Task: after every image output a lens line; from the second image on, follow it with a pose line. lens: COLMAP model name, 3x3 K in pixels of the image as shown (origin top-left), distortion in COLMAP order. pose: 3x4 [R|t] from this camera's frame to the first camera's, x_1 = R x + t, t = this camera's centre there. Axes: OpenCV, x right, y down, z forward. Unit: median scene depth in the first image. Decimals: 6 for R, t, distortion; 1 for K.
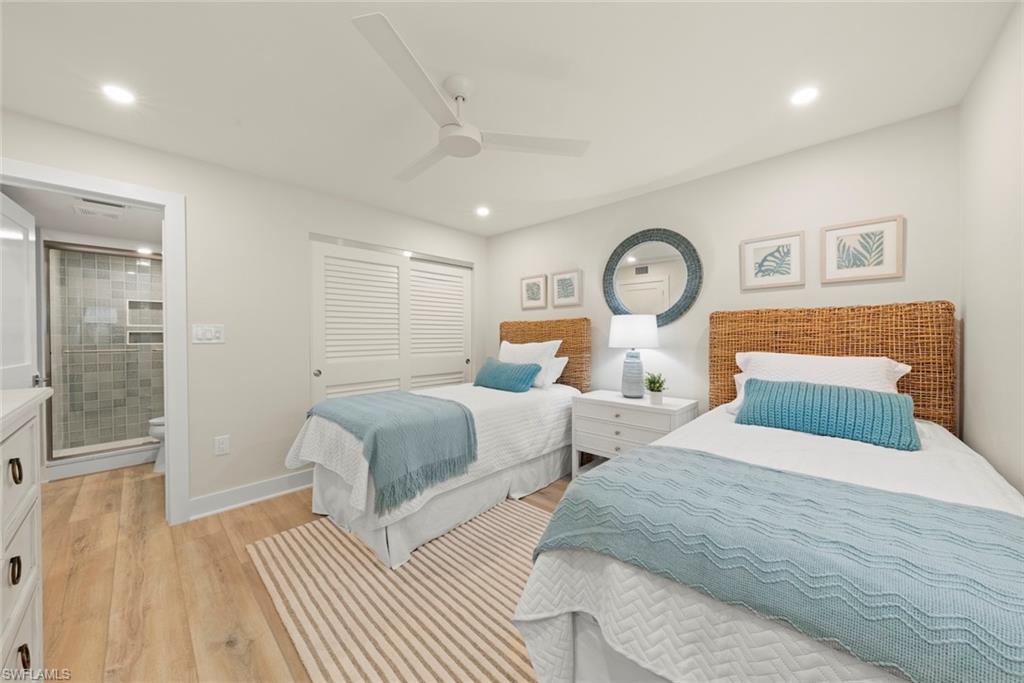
lens RADIAL K [[356.5, 0, 527.4], [0, 356.5, 331.7], [0, 0, 1]] dist [0.000492, 0.000035]
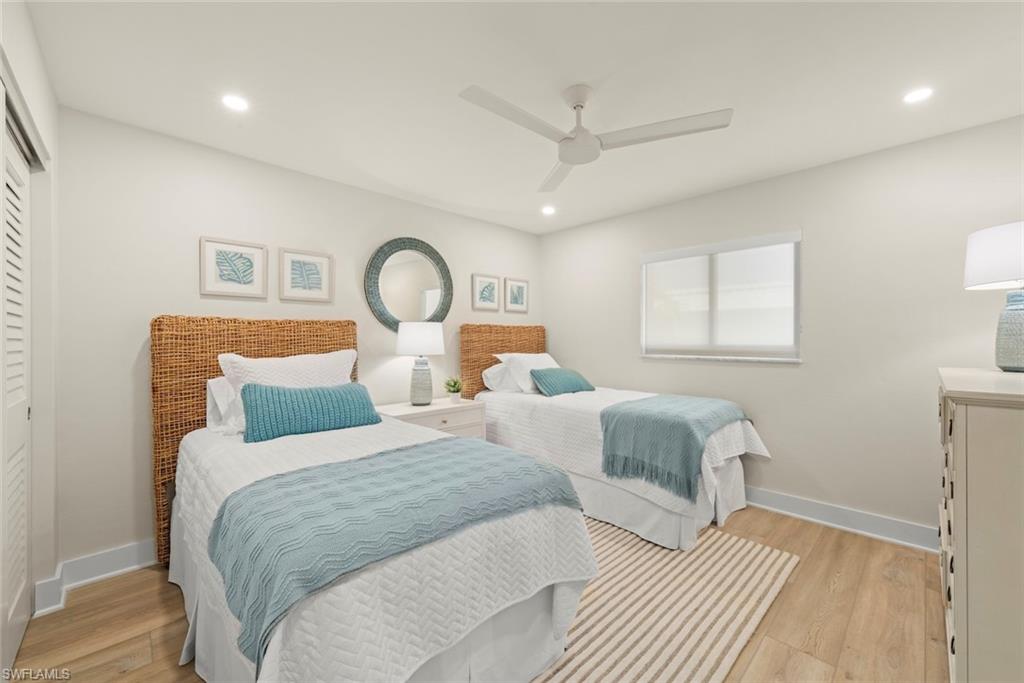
lens RADIAL K [[400.3, 0, 511.2], [0, 400.3, 336.1], [0, 0, 1]] dist [-0.000203, 0.000569]
pose [[0.068085, 0.027596, 0.997298, -0.826190], [0.004883, 0.999596, -0.027993, 0.025531], [-0.997668, 0.006775, 0.067923, 0.703449]]
